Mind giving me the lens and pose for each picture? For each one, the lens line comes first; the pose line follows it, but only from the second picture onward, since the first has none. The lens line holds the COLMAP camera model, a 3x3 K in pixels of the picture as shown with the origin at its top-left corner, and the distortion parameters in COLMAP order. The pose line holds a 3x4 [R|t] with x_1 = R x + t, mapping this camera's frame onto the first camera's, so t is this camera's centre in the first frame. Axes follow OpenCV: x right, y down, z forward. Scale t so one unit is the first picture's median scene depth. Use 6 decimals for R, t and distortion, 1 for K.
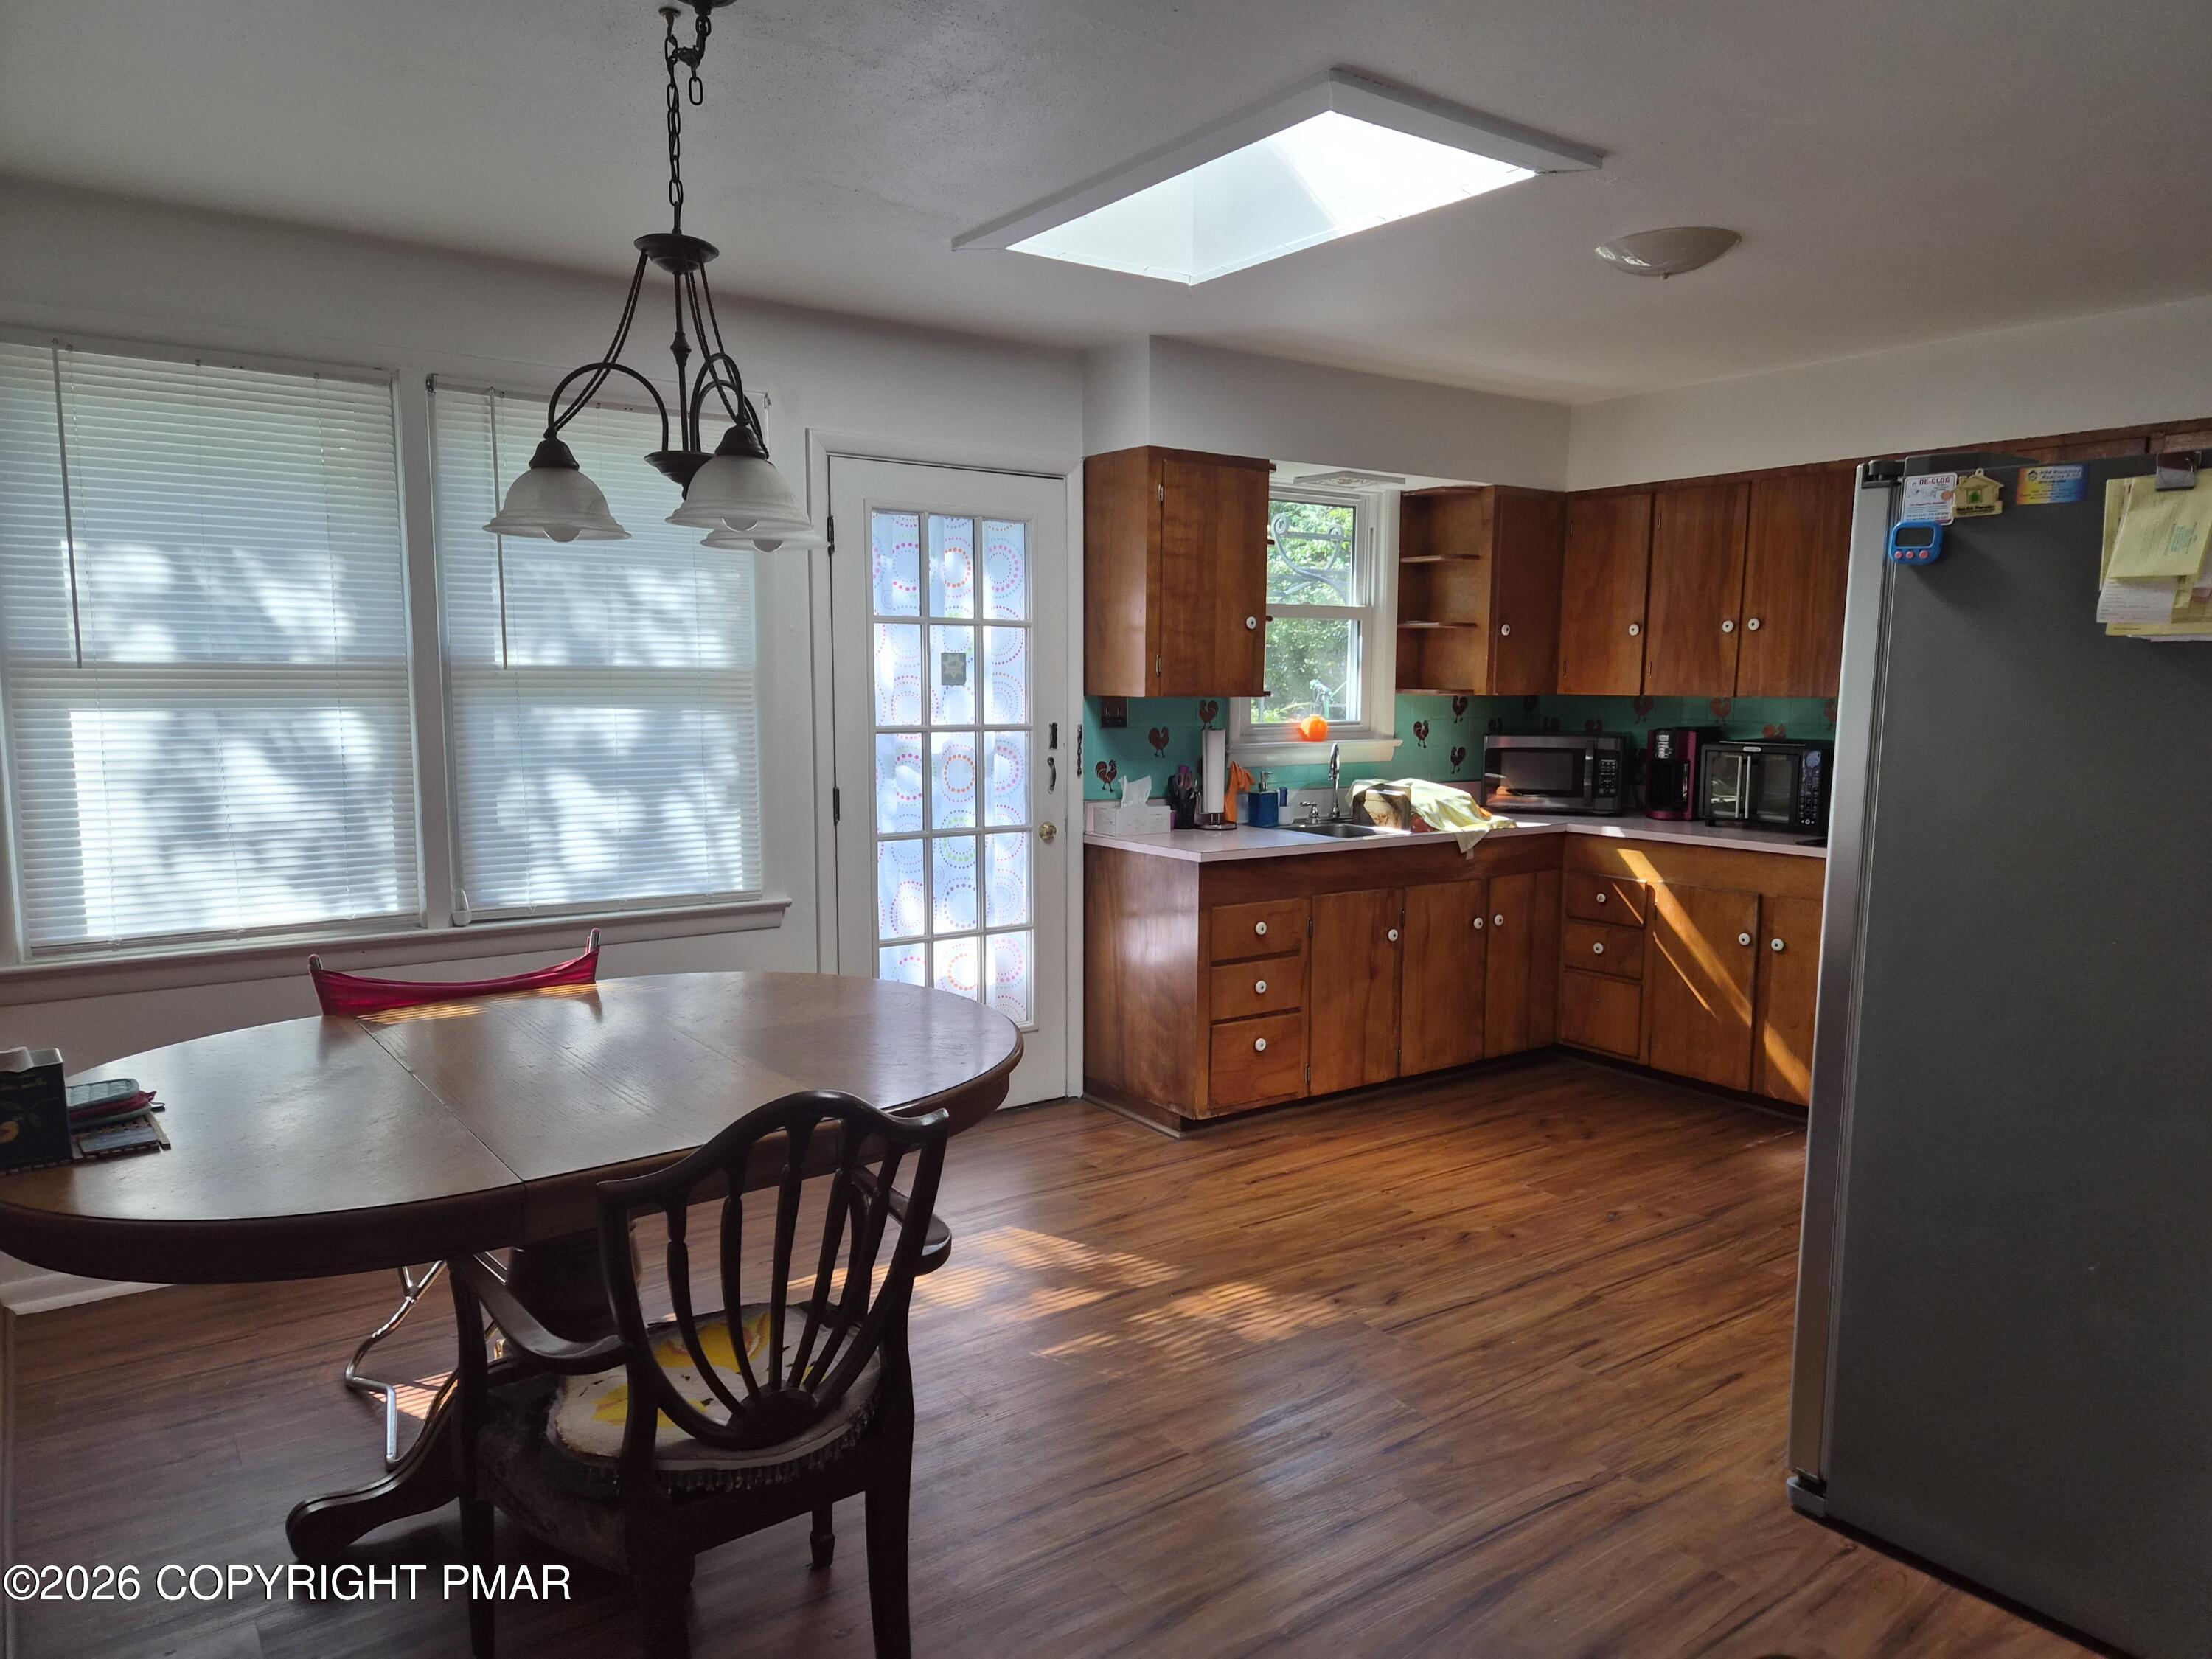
lens RADIAL K [[1488.9, 0, 1117.9], [0, 1488.9, 838.6], [0, 0, 1]] dist [0.076062, -0.074471]
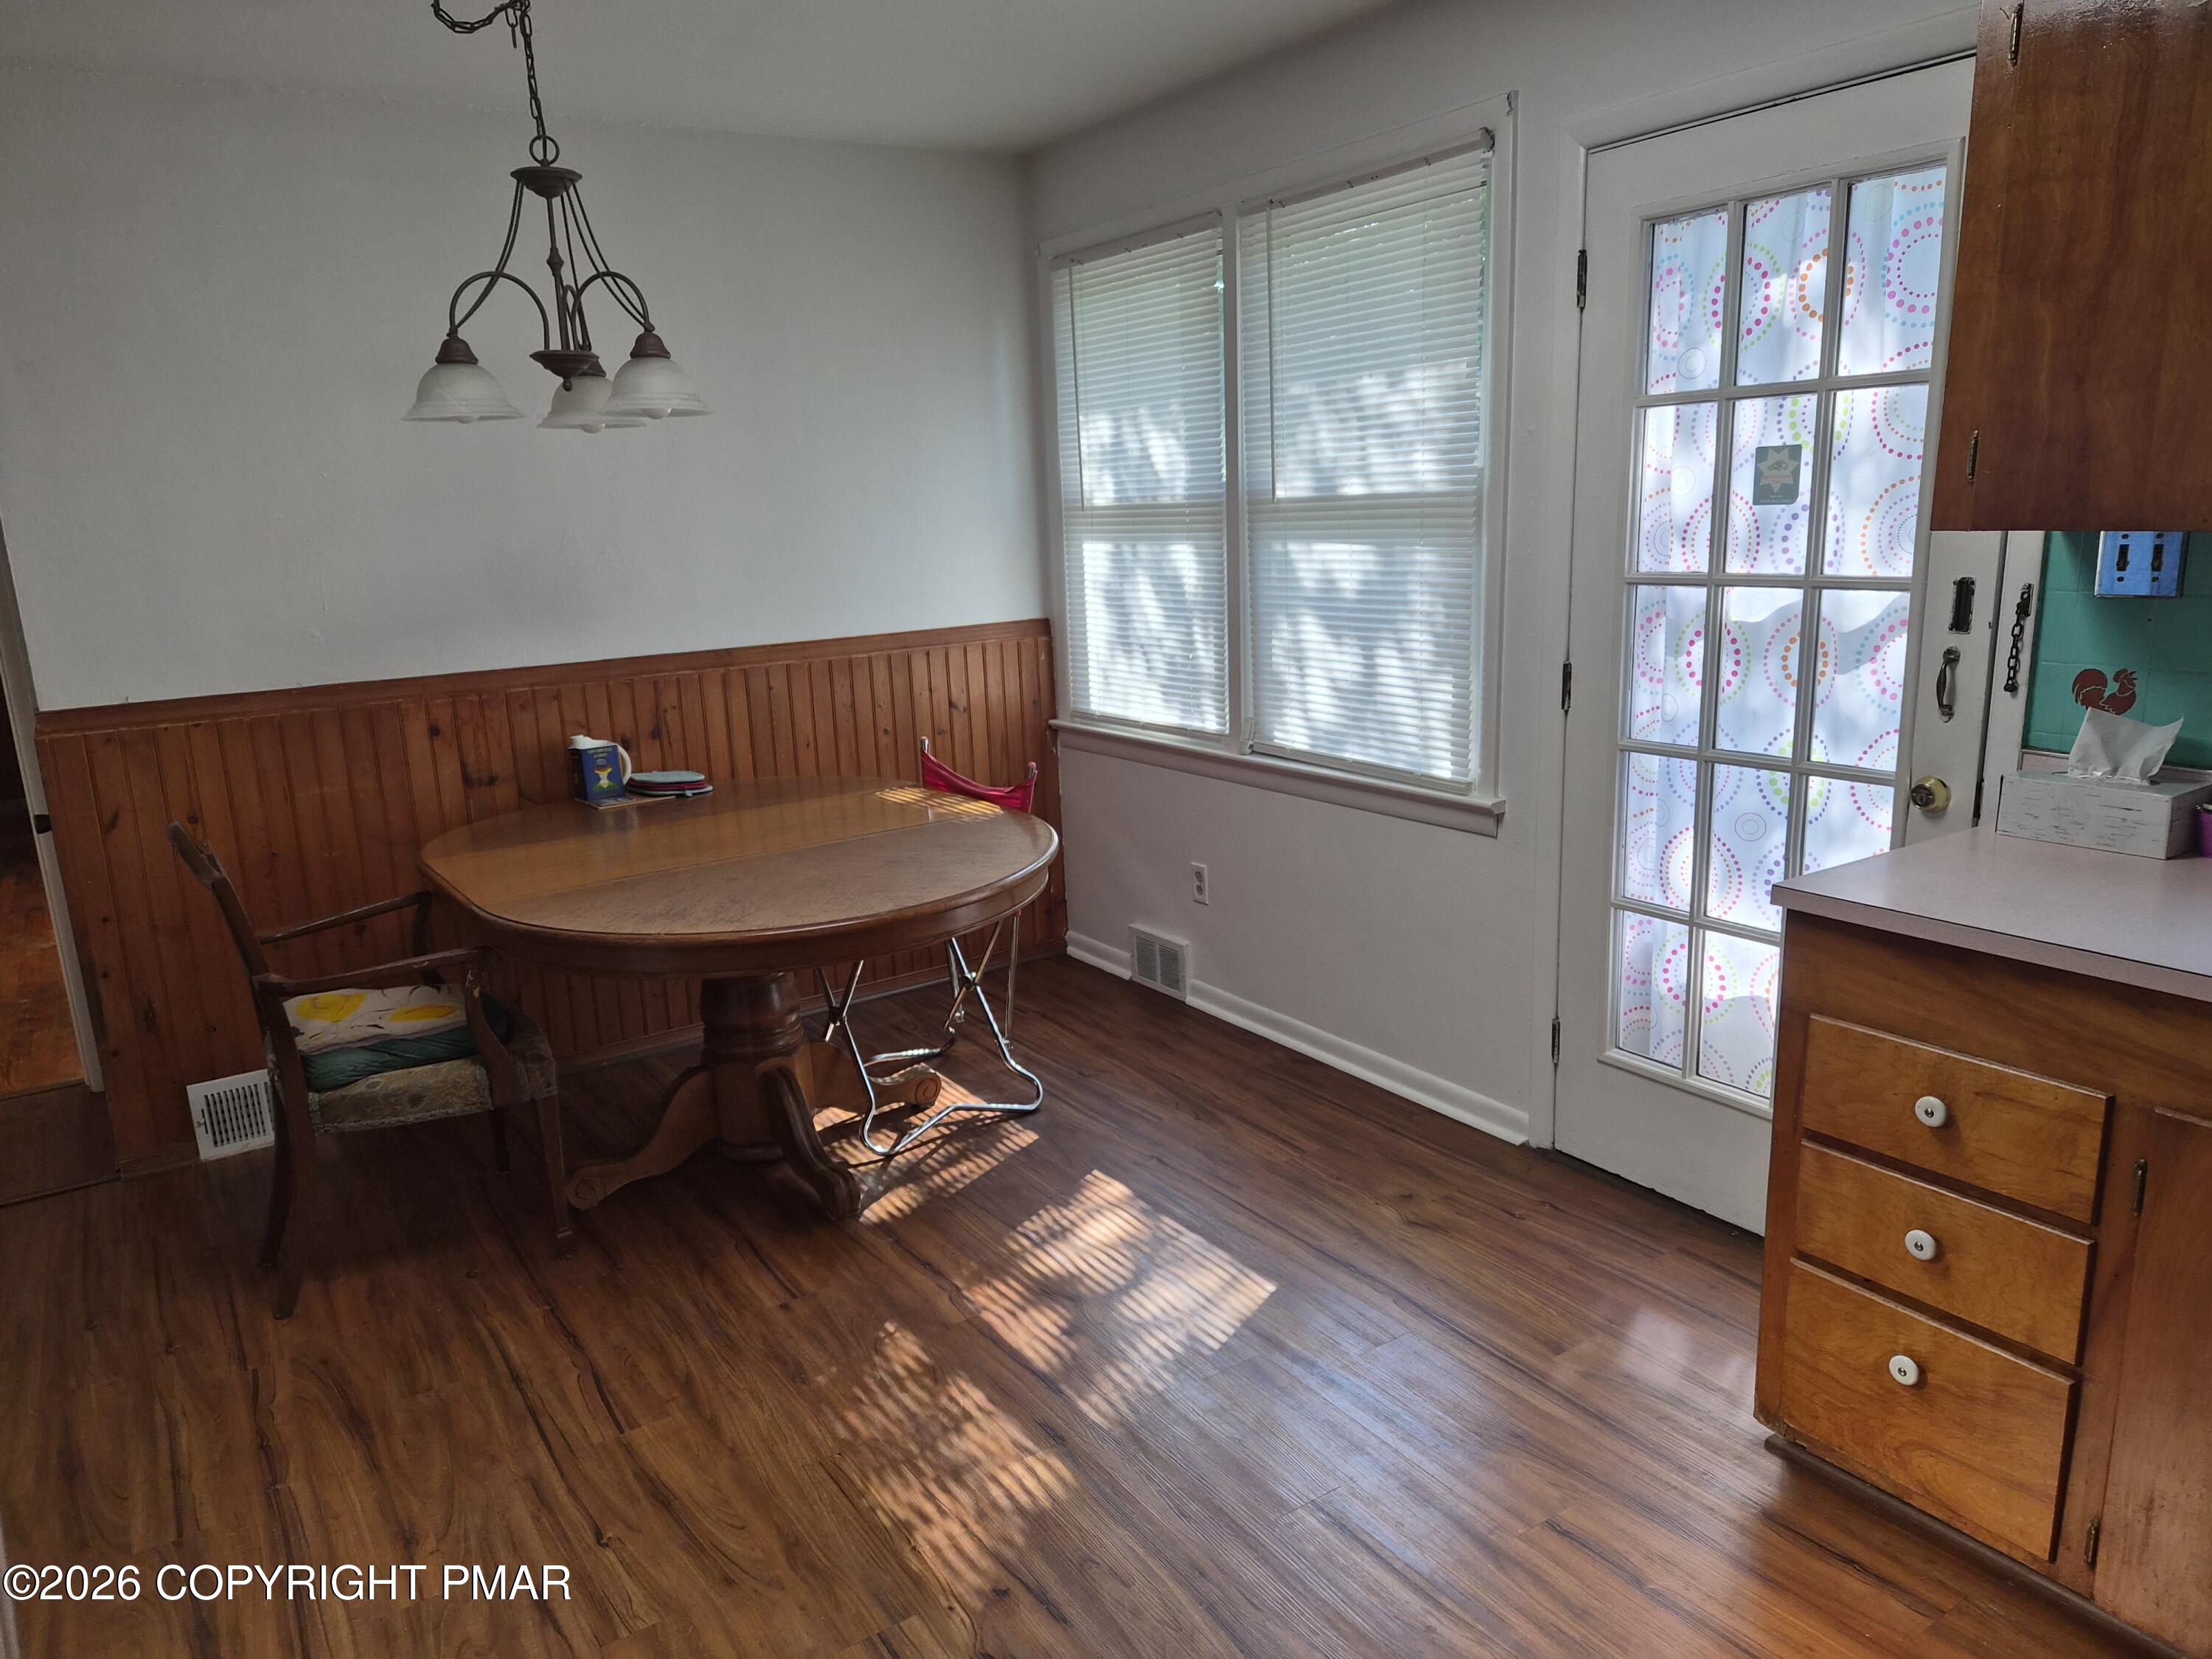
lens RADIAL K [[1488.9, 0, 1117.9], [0, 1488.9, 838.6], [0, 0, 1]] dist [0.076062, -0.074471]
pose [[-0.034895, 0.217216, -0.975500, 0.540109], [-0.071081, 0.973083, 0.219221, -0.096366], [0.996860, 0.076989, -0.018516, 0.851261]]
